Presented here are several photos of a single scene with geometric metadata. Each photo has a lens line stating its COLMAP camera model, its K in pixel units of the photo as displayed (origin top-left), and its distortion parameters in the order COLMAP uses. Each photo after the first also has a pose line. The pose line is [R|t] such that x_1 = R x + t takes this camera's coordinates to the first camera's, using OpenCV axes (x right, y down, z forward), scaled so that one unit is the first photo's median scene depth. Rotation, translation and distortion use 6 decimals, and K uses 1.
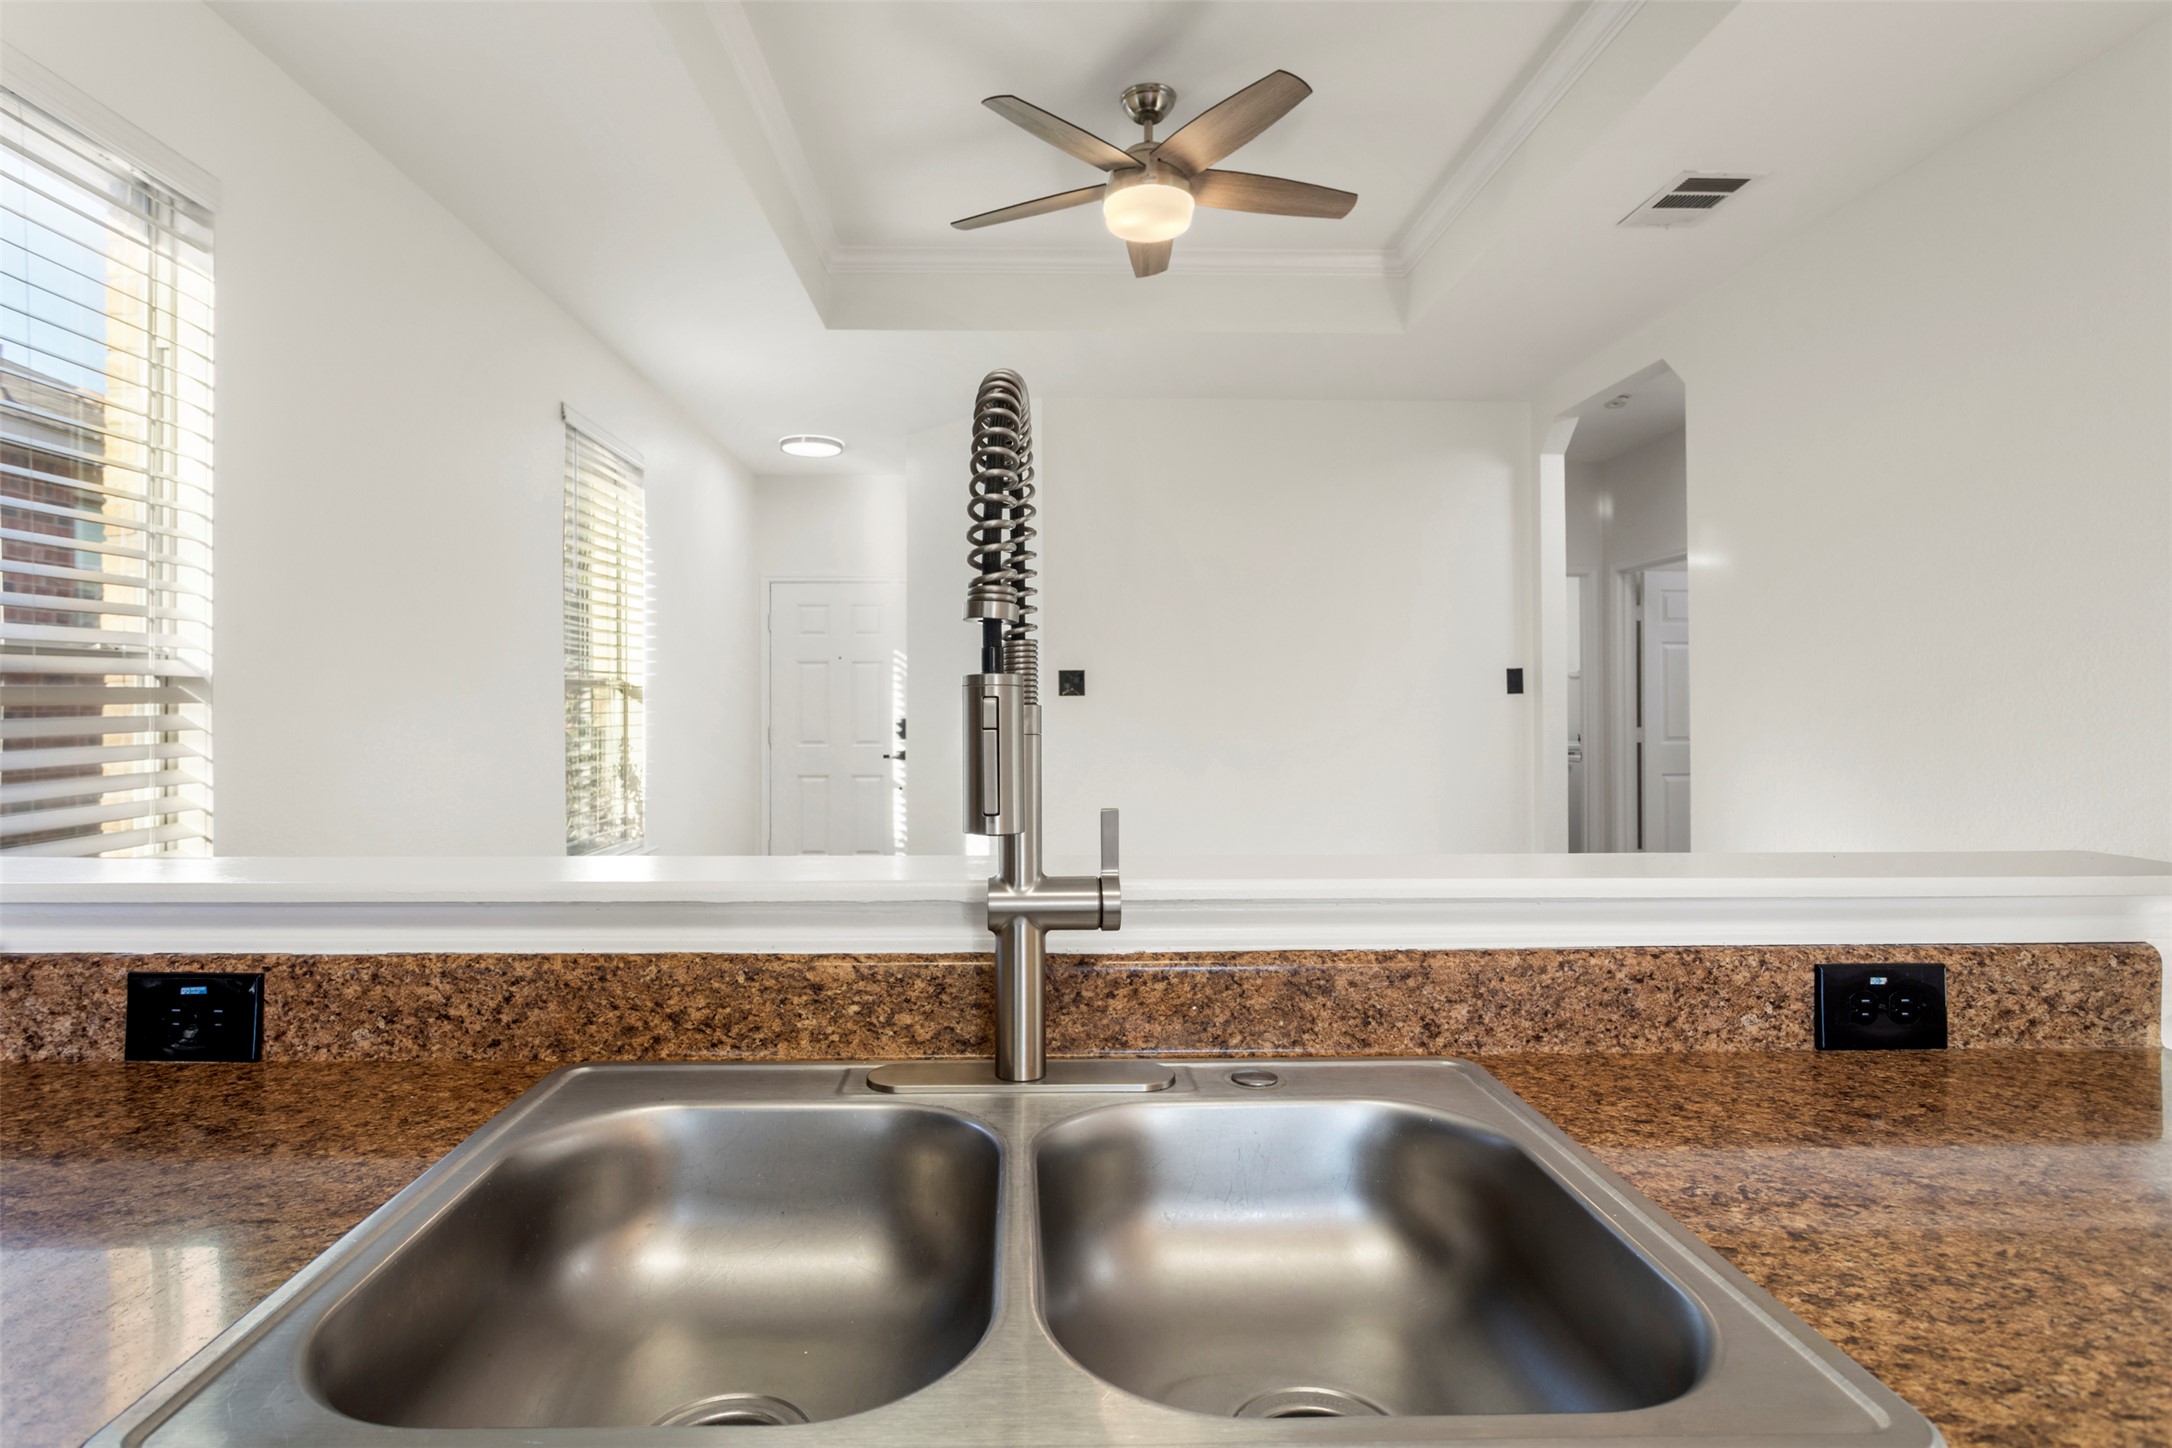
lens RADIAL K [[1121.5, 0, 1033.6], [0, 1121.5, 697.7], [0, 0, 1]] dist [-0.009882, -0.000511]
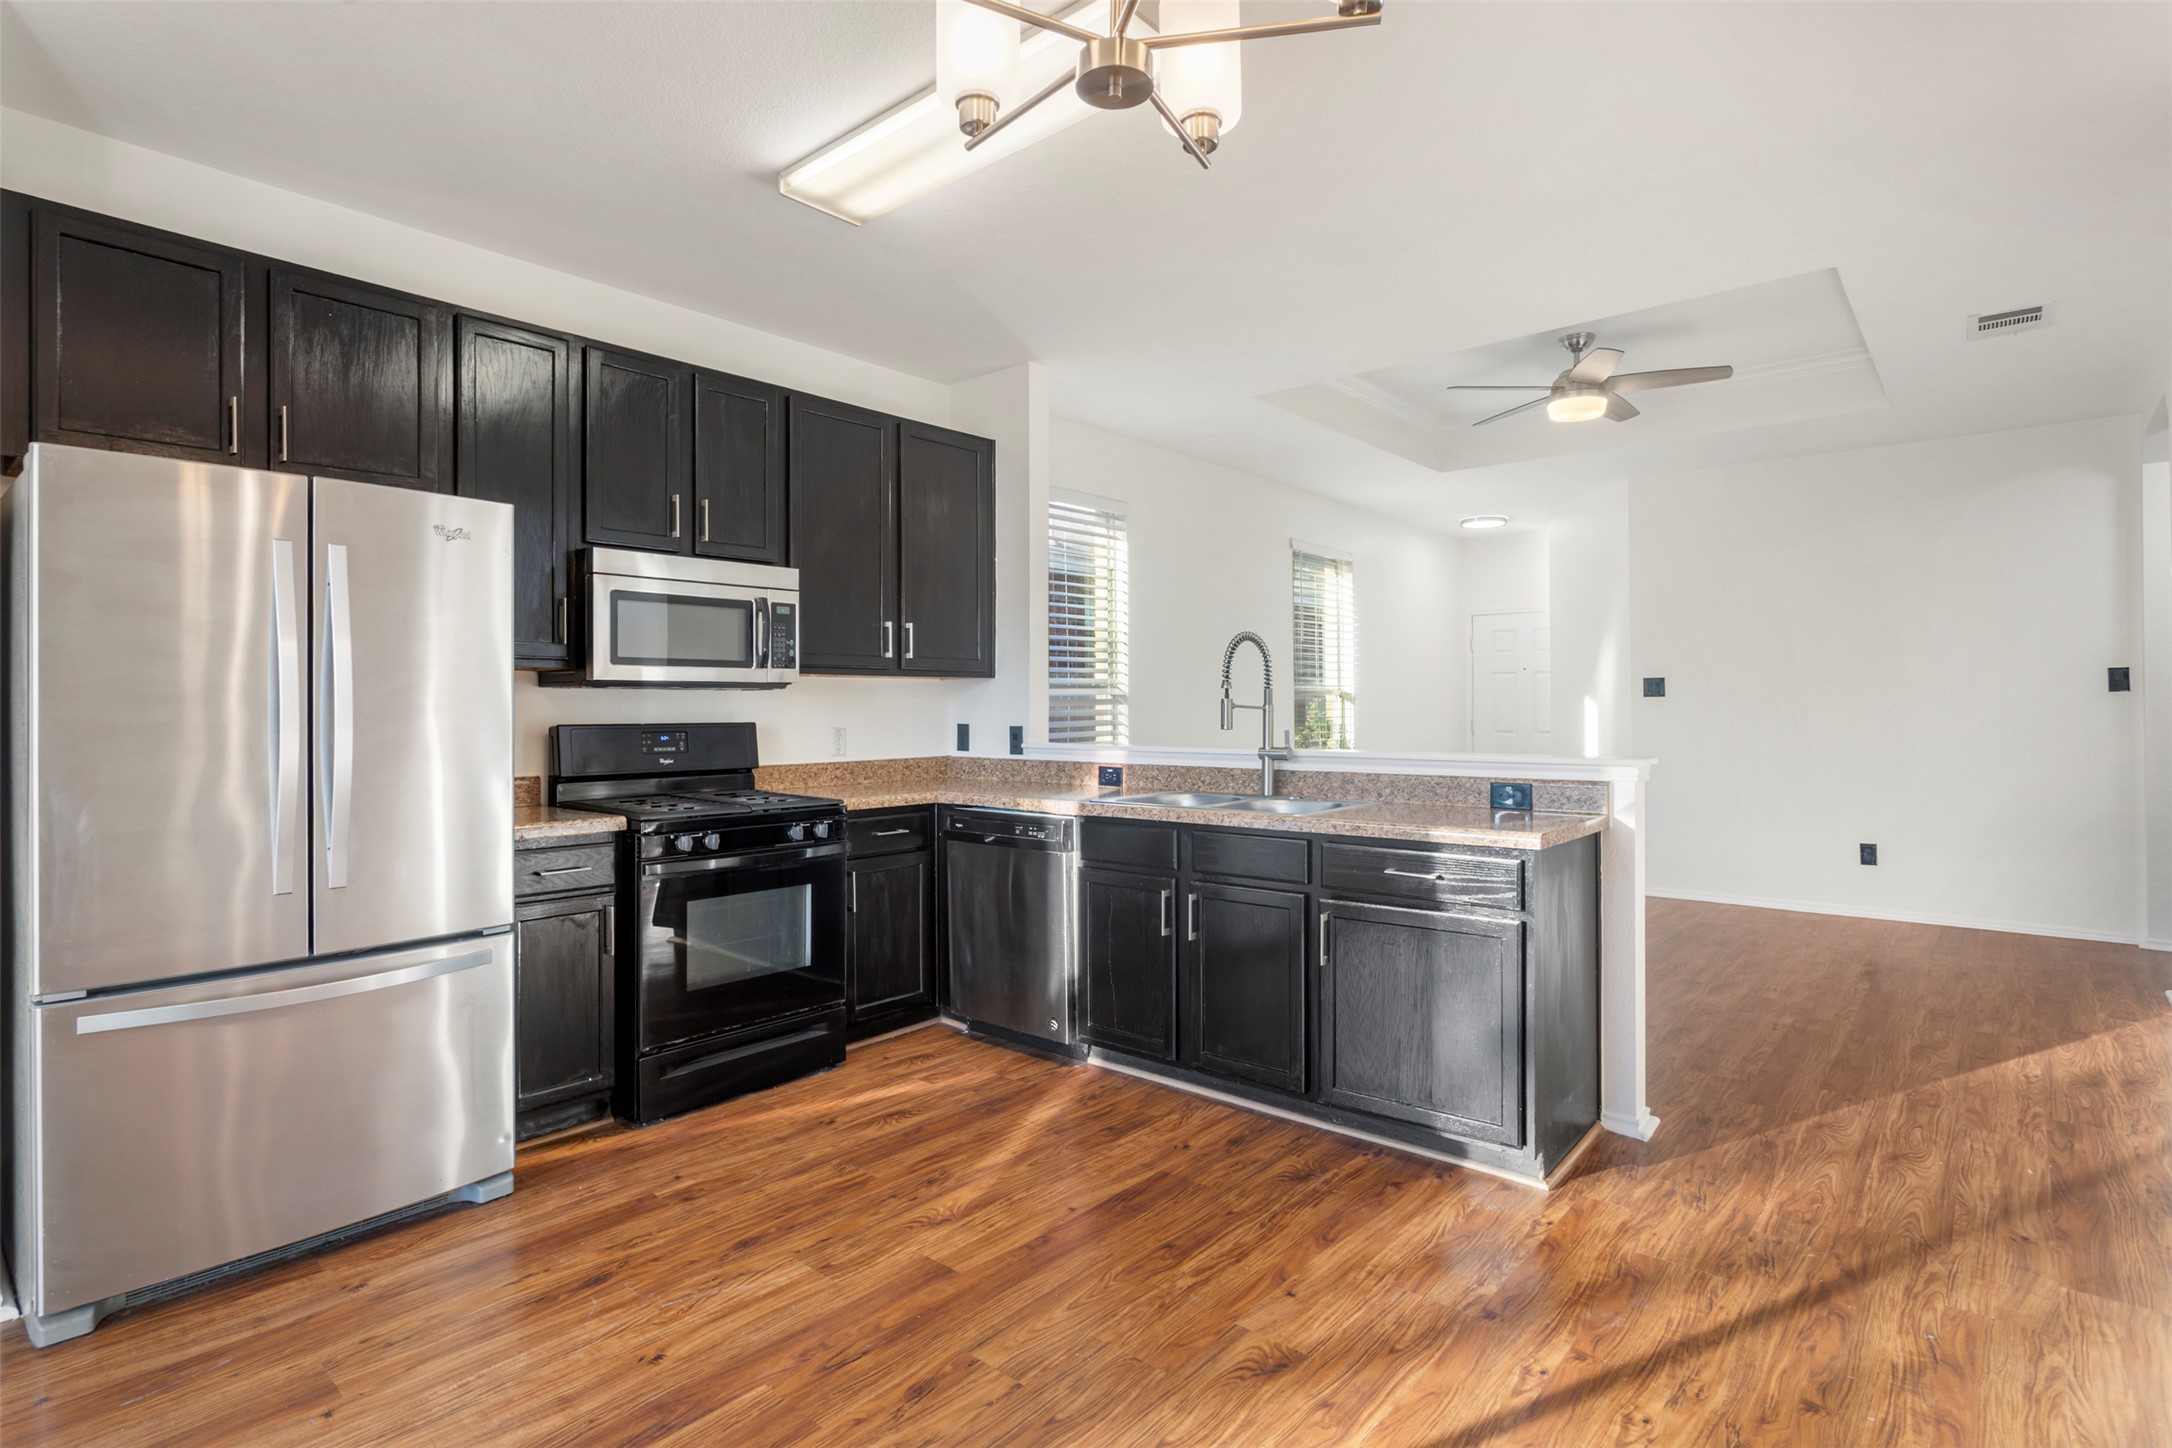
lens RADIAL K [[1064.6, 0, 1072.7], [0, 1064.6, 711.0], [0, 0, 1]] dist [-0.021903, 0.003240]
pose [[0.750891, 0.001168, -0.660425, 0.812274], [0.007216, 0.999924, 0.009973, -0.005877], [0.660387, -0.012254, 0.750826, -0.958473]]
